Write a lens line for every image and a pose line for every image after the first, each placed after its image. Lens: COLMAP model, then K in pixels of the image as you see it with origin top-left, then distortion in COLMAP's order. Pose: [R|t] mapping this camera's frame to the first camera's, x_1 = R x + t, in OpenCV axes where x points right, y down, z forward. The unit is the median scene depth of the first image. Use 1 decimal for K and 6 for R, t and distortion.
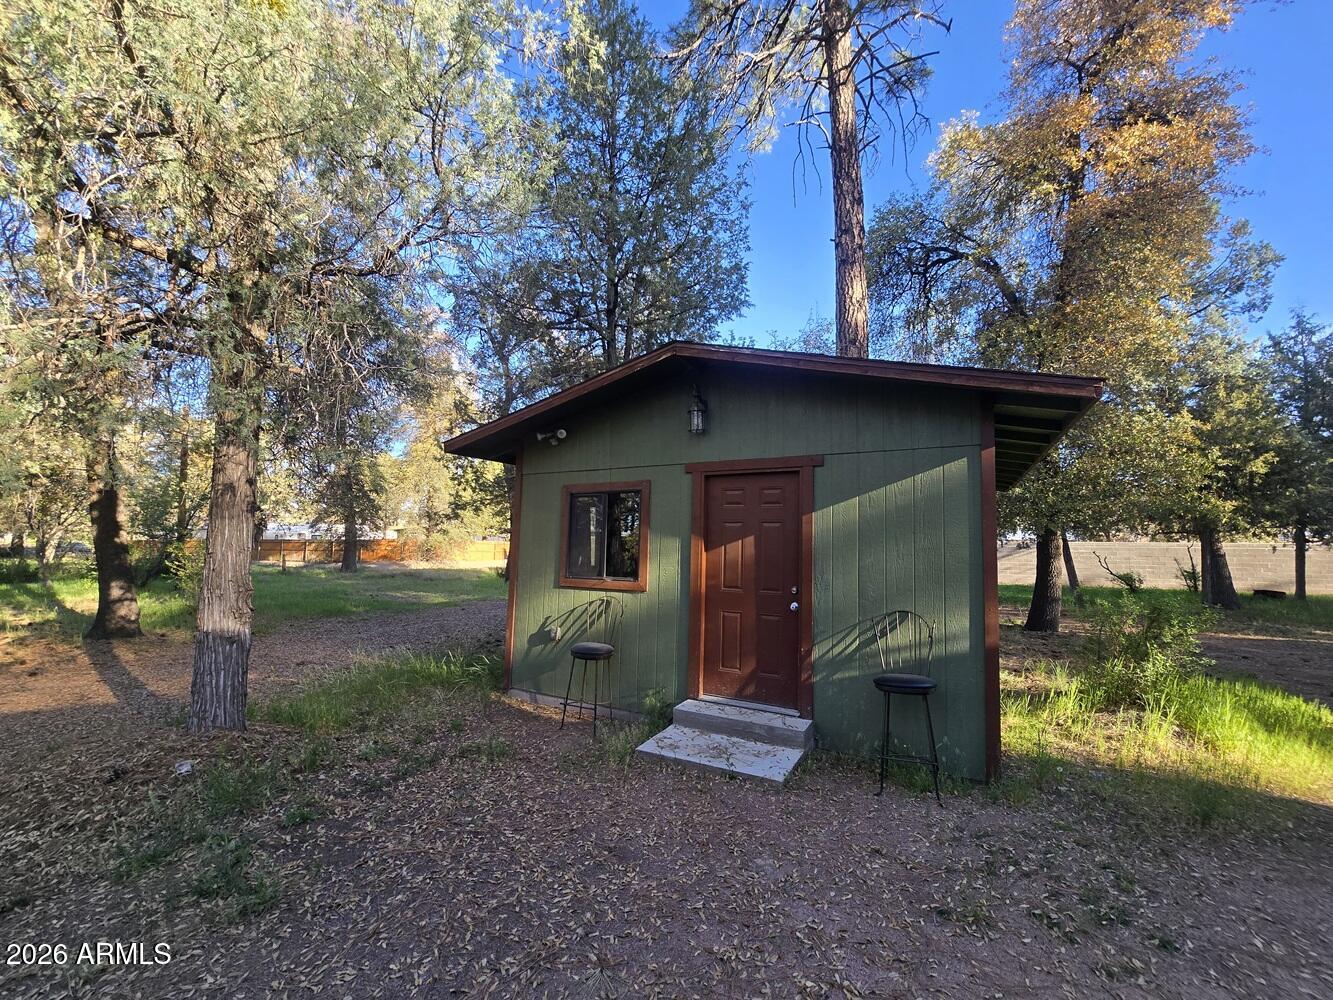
lens RADIAL K [[541.9, 0, 667.9], [0, 541.9, 501.4], [0, 0, 1]] dist [-0.004031, -0.001294]
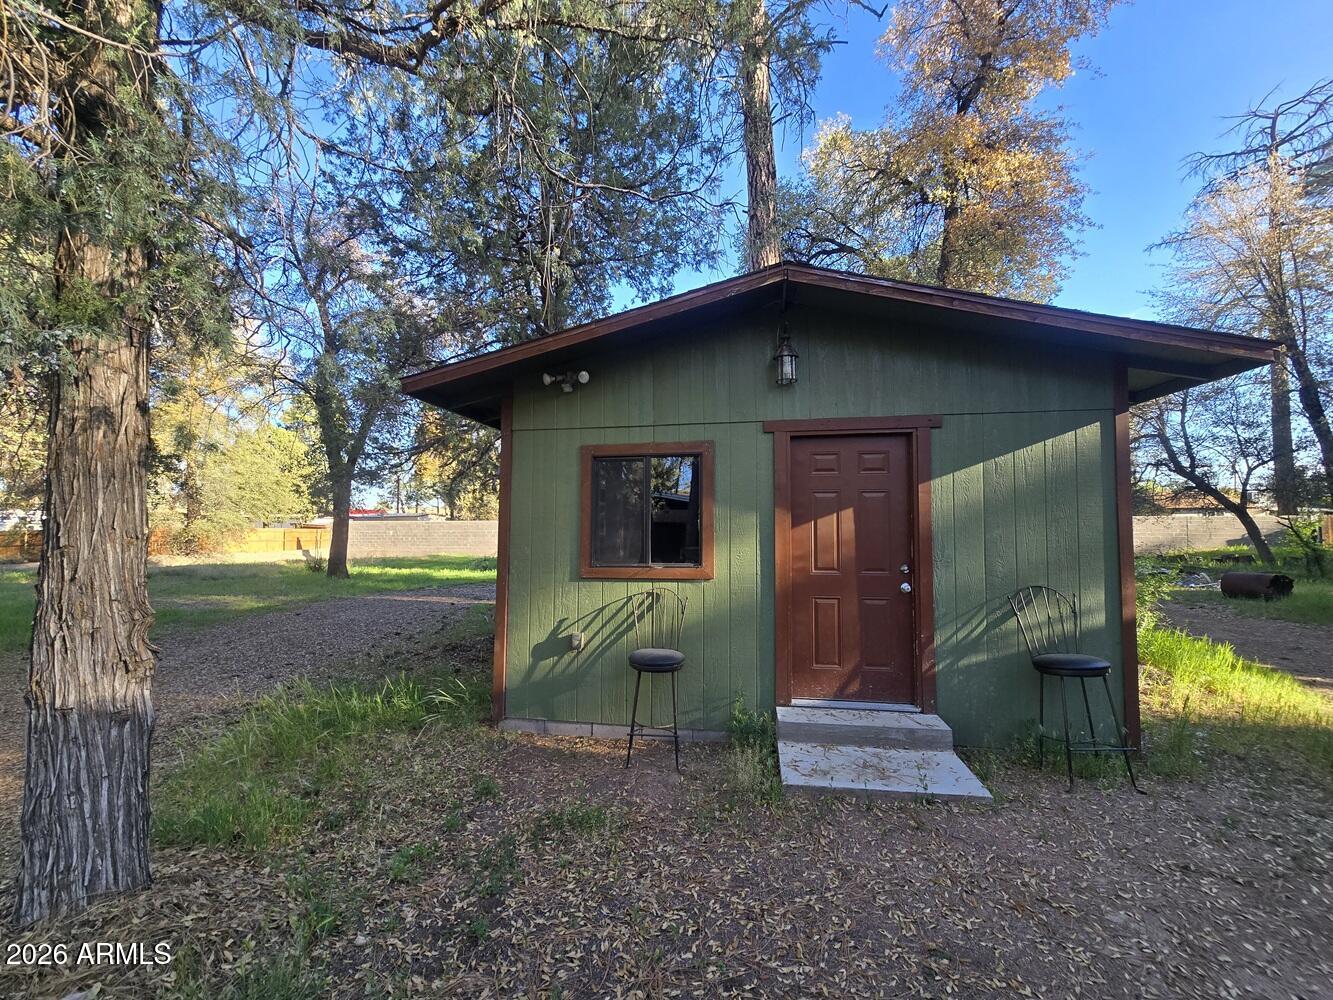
lens RADIAL K [[541.5, 0, 667.6], [0, 541.5, 501.0], [0, 0, 1]] dist [-0.004769, 0.000946]
pose [[0.943152, -0.002414, 0.332353, -0.411784], [-0.007780, 0.999539, 0.029338, 0.030154], [-0.332270, -0.030256, 0.942699, 0.300850]]
